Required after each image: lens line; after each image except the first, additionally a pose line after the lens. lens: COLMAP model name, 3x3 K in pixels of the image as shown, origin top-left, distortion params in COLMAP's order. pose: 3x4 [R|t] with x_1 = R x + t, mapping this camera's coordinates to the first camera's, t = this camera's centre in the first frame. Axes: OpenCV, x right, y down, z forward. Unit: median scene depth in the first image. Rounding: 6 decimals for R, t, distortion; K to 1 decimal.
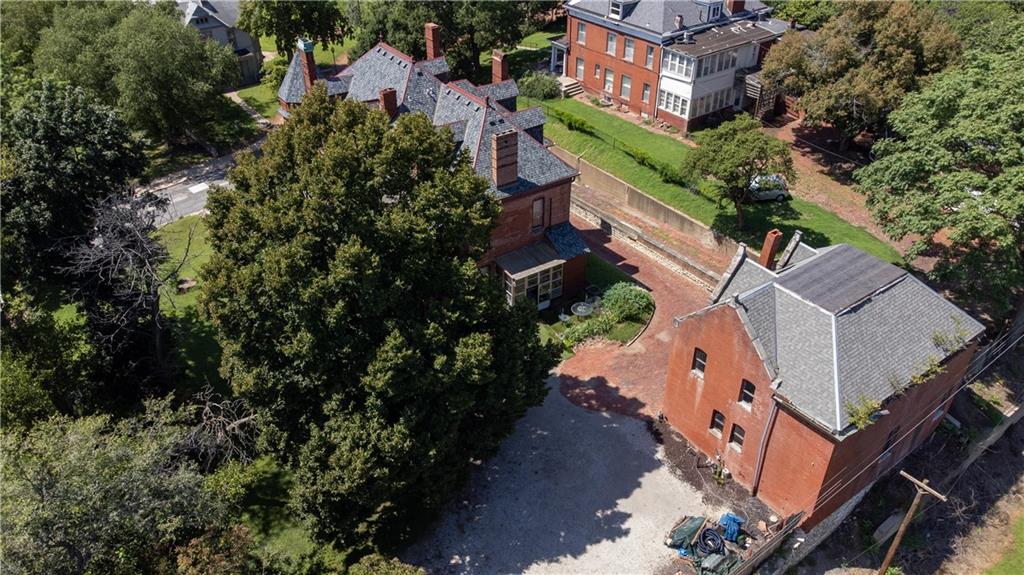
lens RADIAL K [[760.4, 0, 511.5], [0, 760.4, 288.0], [0, 0, 1]] dist [0.053965, -0.013327]
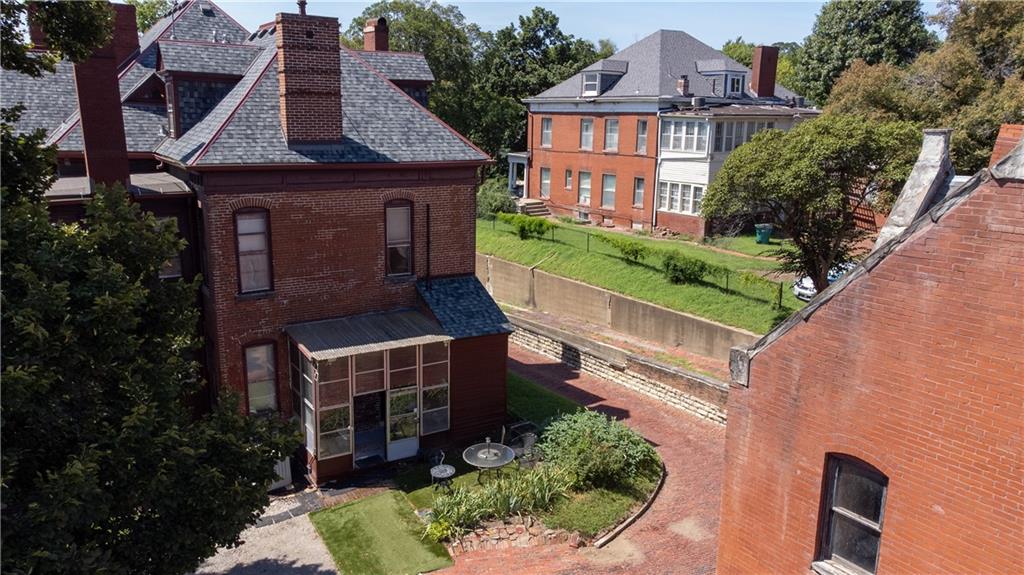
lens RADIAL K [[760.4, 0, 512.2], [0, 760.4, 289.9], [0, 0, 1]] dist [0.053965, -0.013327]
pose [[0.999586, 0.024914, -0.014413, 0.083637], [-0.028444, 0.931692, -0.362133, 0.071888], [0.004406, 0.362393, 0.932015, 0.443200]]
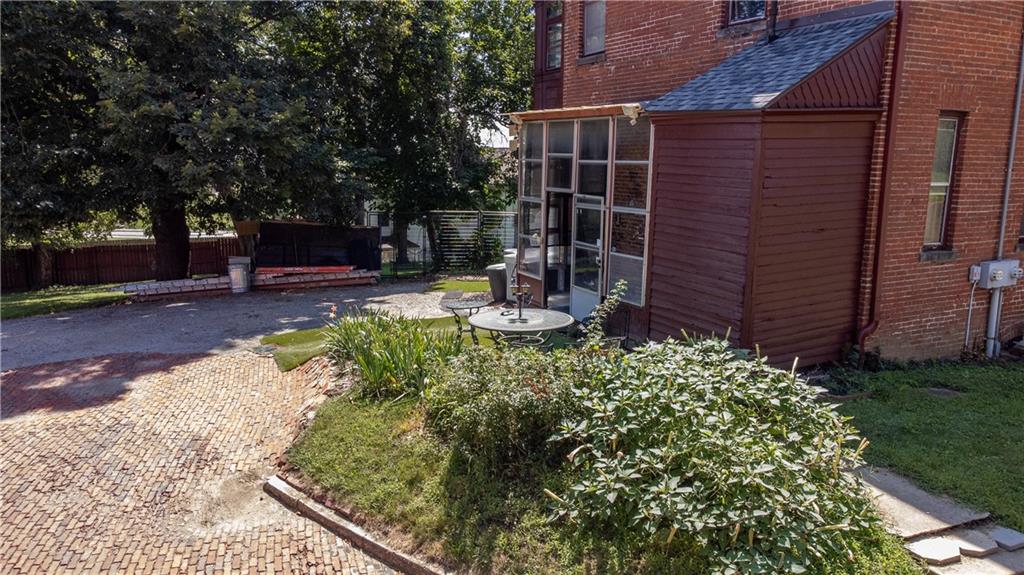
lens RADIAL K [[760.4, 0, 512.2], [0, 760.4, 286.4], [0, 0, 1]] dist [0.053965, -0.013327]
pose [[-0.097386, 0.172153, -0.980245, 0.223583], [-0.573039, 0.795584, 0.196653, -0.014073], [0.813721, 0.580870, 0.021172, 0.756296]]
